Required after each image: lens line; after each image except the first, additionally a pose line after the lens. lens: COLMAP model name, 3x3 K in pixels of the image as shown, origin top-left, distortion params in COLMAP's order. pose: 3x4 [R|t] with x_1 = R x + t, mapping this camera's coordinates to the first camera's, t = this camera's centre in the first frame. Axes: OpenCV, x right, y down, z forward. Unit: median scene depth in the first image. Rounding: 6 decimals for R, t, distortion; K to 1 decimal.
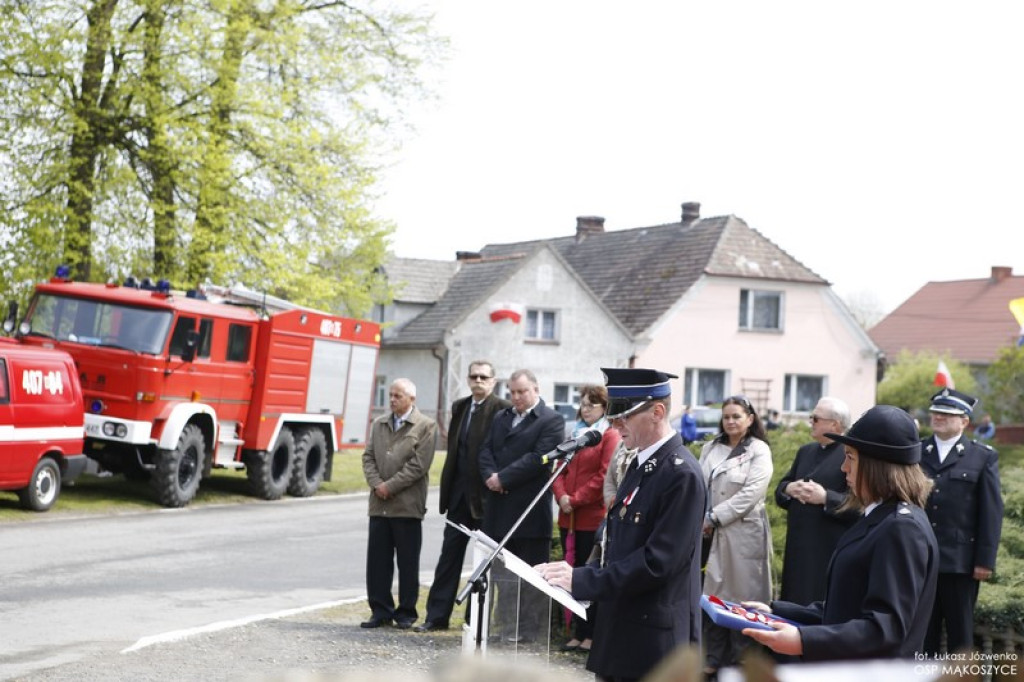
lens RADIAL K [[1951.0, 0, 527.0], [0, 1951.0, 340.5], [0, 0, 1]] dist [0.298637, -2.132400]
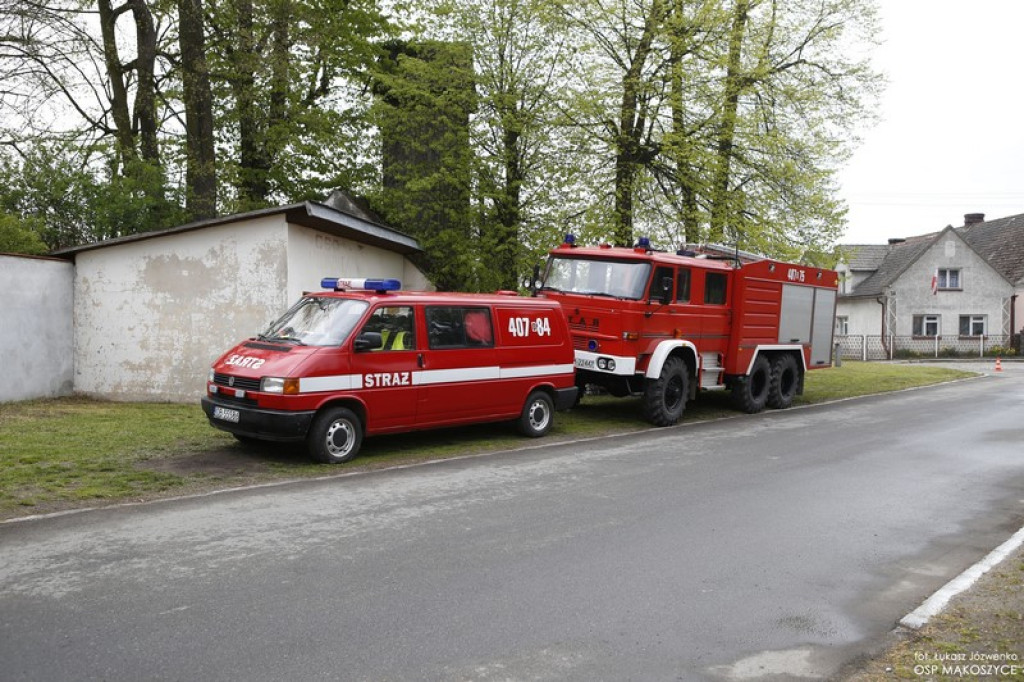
lens RADIAL K [[912.6, 0, 512.0], [0, 912.6, 341.0], [0, 0, 1]] dist [-0.111563, 0.131232]
pose [[0.906867, -0.037663, -0.419731, -0.017076], [0.052798, 0.998305, 0.024496, 0.008797], [0.418096, -0.044375, 0.907318, 0.282529]]
